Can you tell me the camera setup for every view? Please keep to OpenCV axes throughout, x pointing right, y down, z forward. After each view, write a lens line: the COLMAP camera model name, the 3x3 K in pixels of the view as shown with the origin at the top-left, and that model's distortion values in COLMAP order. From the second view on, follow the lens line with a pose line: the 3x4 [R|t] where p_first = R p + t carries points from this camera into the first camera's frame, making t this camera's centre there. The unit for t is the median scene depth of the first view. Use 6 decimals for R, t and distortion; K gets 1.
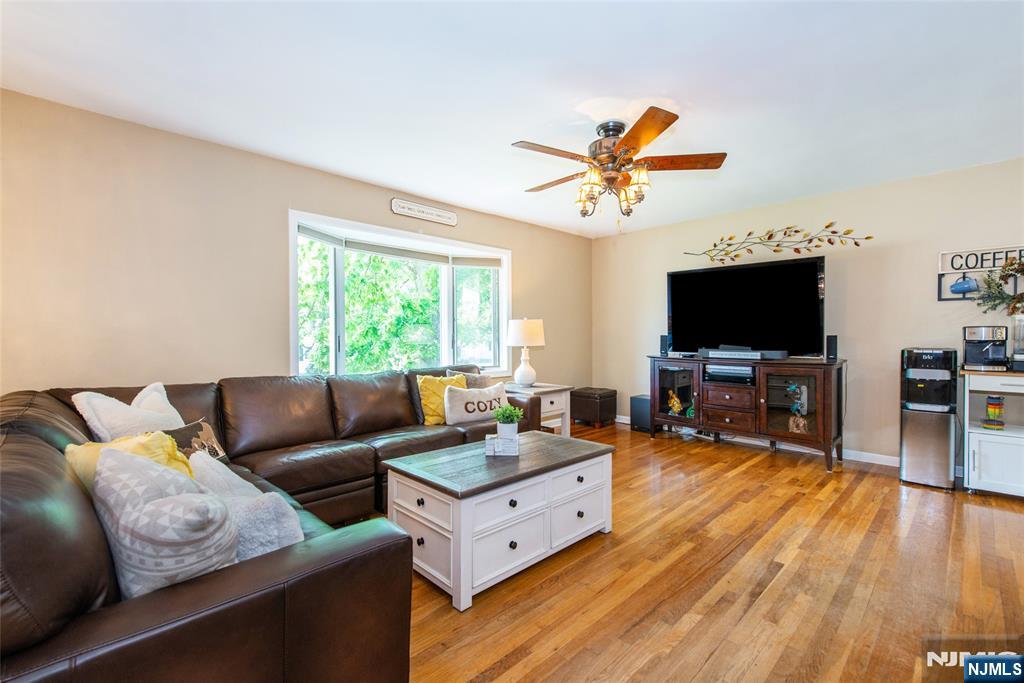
lens RADIAL K [[456.1, 0, 509.2], [0, 456.1, 341.2], [0, 0, 1]] dist [0.007432, -0.000605]
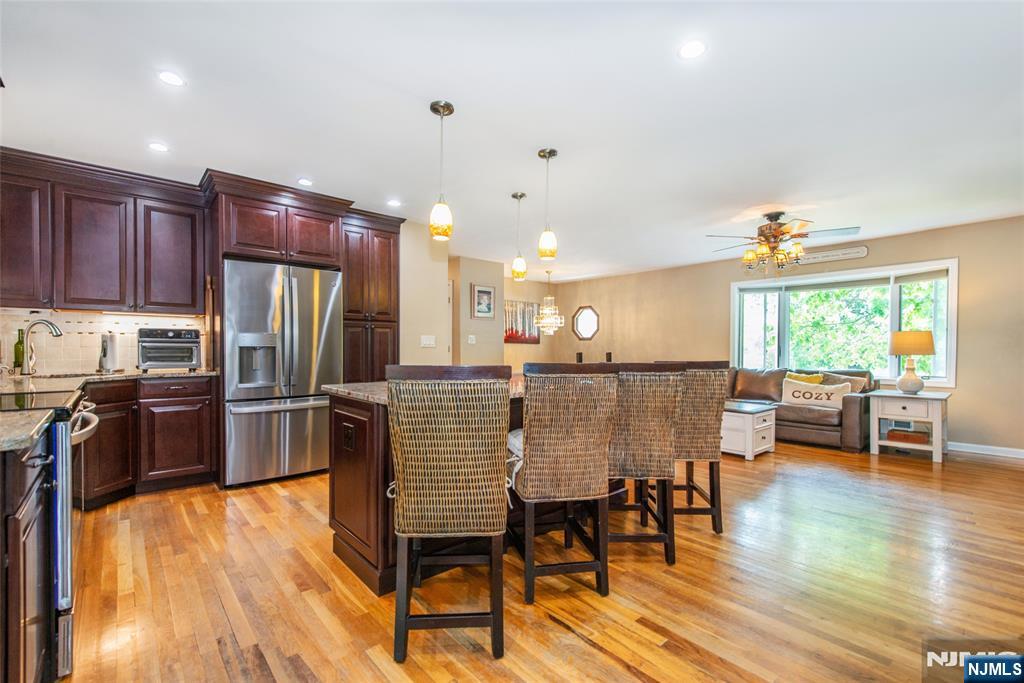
lens RADIAL K [[439.6, 0, 527.5], [0, 439.6, 343.1], [0, 0, 1]] dist [-0.019880, -0.000606]
pose [[-0.032454, -0.011298, -0.999409, 1.426614], [-0.013574, 0.999849, -0.010862, 0.006464], [0.999381, 0.013214, -0.032602, 0.181787]]
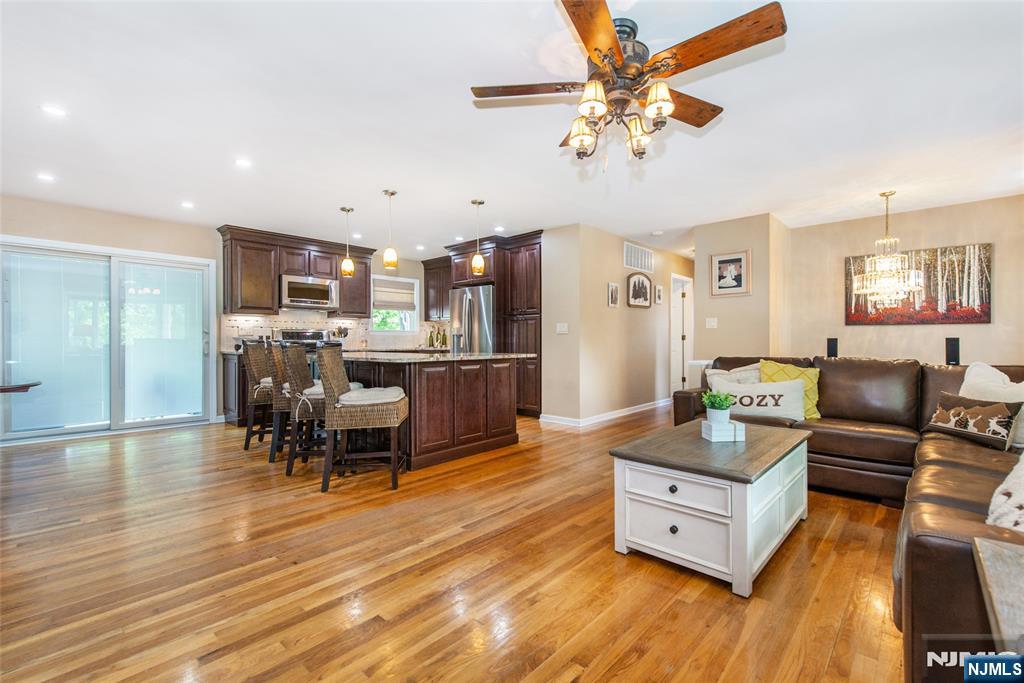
lens RADIAL K [[439.6, 0, 527.5], [0, 439.6, 343.1], [0, 0, 1]] dist [-0.019880, -0.000606]
pose [[-0.997431, 0.004564, -0.071488, 0.334626], [0.003627, 0.999906, 0.013233, 0.021059], [0.071542, 0.012940, -0.997354, 1.338994]]
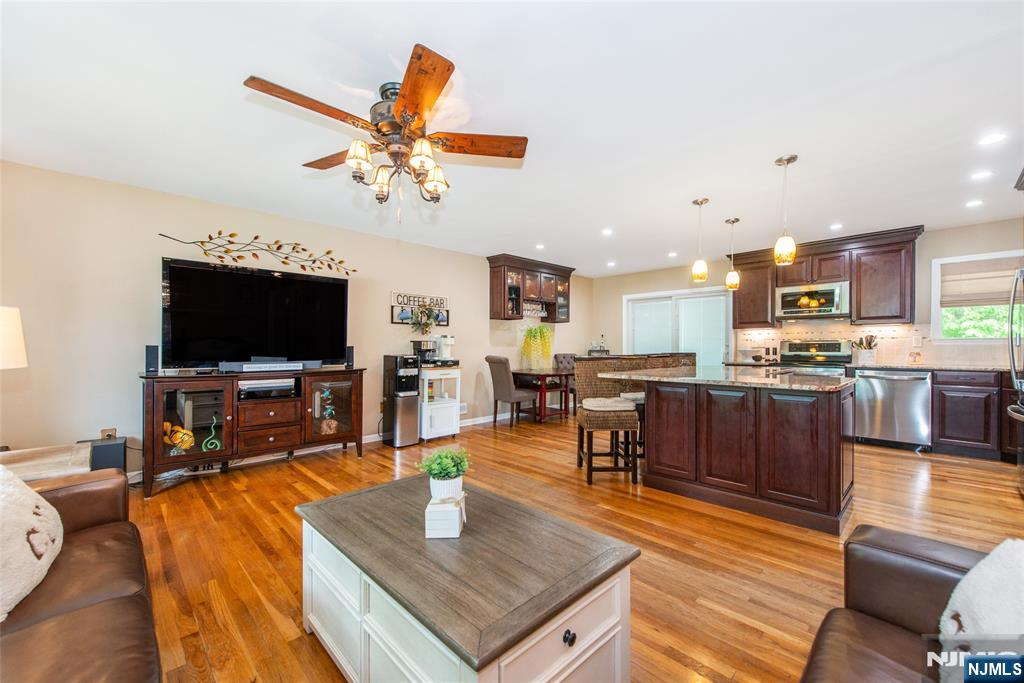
lens RADIAL K [[401.2, 0, 519.1], [0, 401.2, 350.7], [0, 0, 1]] dist [0.002671, 0.000227]
pose [[-0.008105, -0.006159, 0.999948, -0.400649], [0.014387, 0.999877, 0.006275, -0.000996], [-0.999864, 0.014437, -0.008016, 0.630102]]
